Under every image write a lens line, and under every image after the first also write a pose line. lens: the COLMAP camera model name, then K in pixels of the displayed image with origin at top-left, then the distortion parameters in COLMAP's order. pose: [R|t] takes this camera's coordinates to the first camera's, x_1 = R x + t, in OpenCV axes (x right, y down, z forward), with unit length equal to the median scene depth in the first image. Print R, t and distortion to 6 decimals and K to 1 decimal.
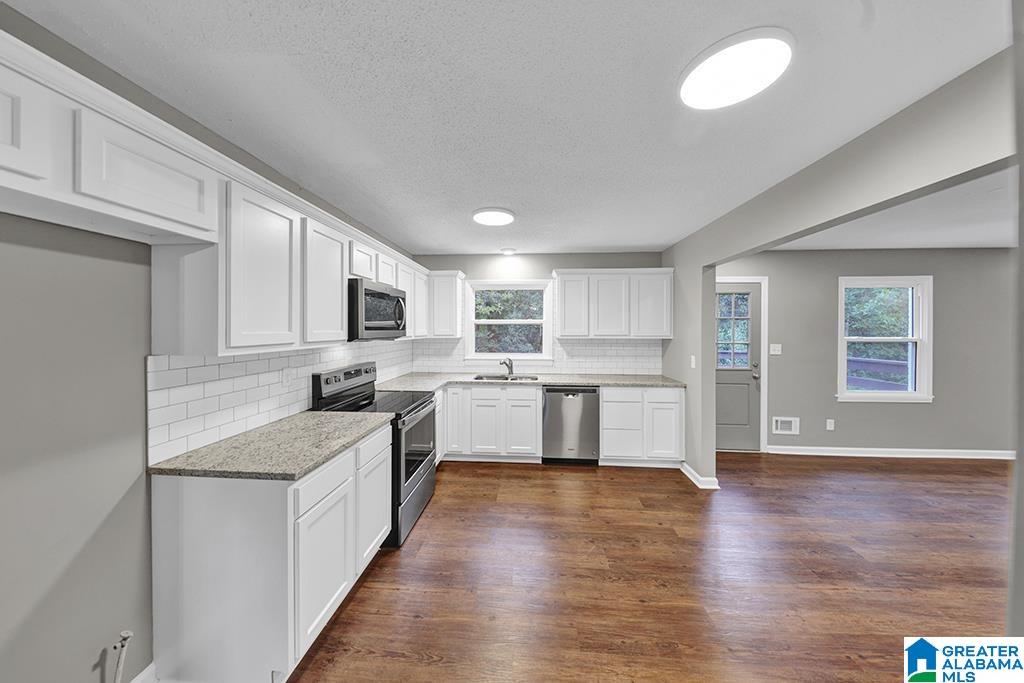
lens RADIAL K [[322.2, 0, 509.2], [0, 322.2, 328.4], [0, 0, 1]] dist [-0.011131, -0.000020]
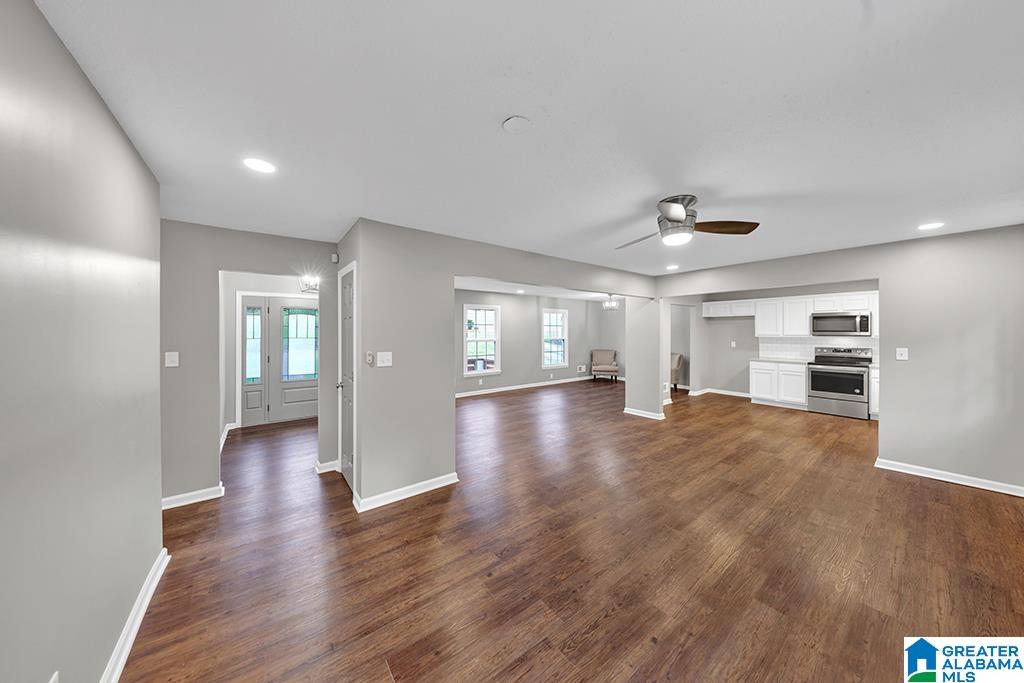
lens RADIAL K [[322.2, 0, 509.2], [0, 322.2, 328.4], [0, 0, 1]] dist [-0.011131, -0.000020]
pose [[-0.742768, -0.005673, -0.669524, 1.877314], [0.001168, 0.999952, -0.009768, 0.002220], [0.669547, -0.008038, -0.742726, 0.745605]]
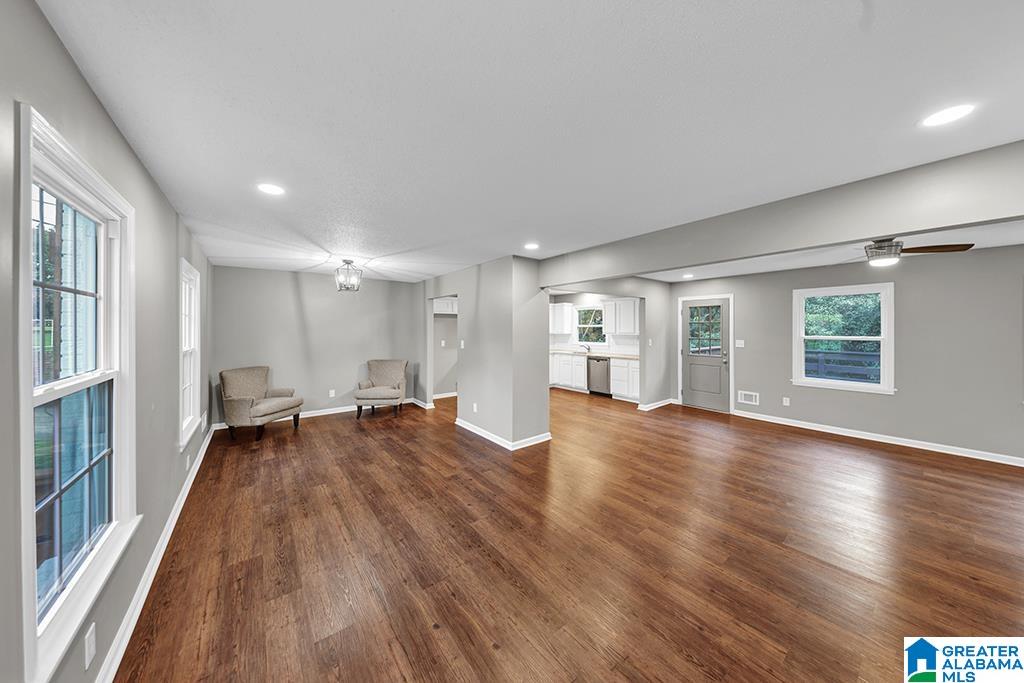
lens RADIAL K [[322.2, 0, 509.2], [0, 322.2, 328.4], [0, 0, 1]] dist [-0.011131, -0.000020]
pose [[0.679553, -0.002023, -0.733624, 1.184583], [-0.000049, 0.999996, -0.002803, 0.000280], [0.733627, 0.001941, 0.679550, -0.745405]]
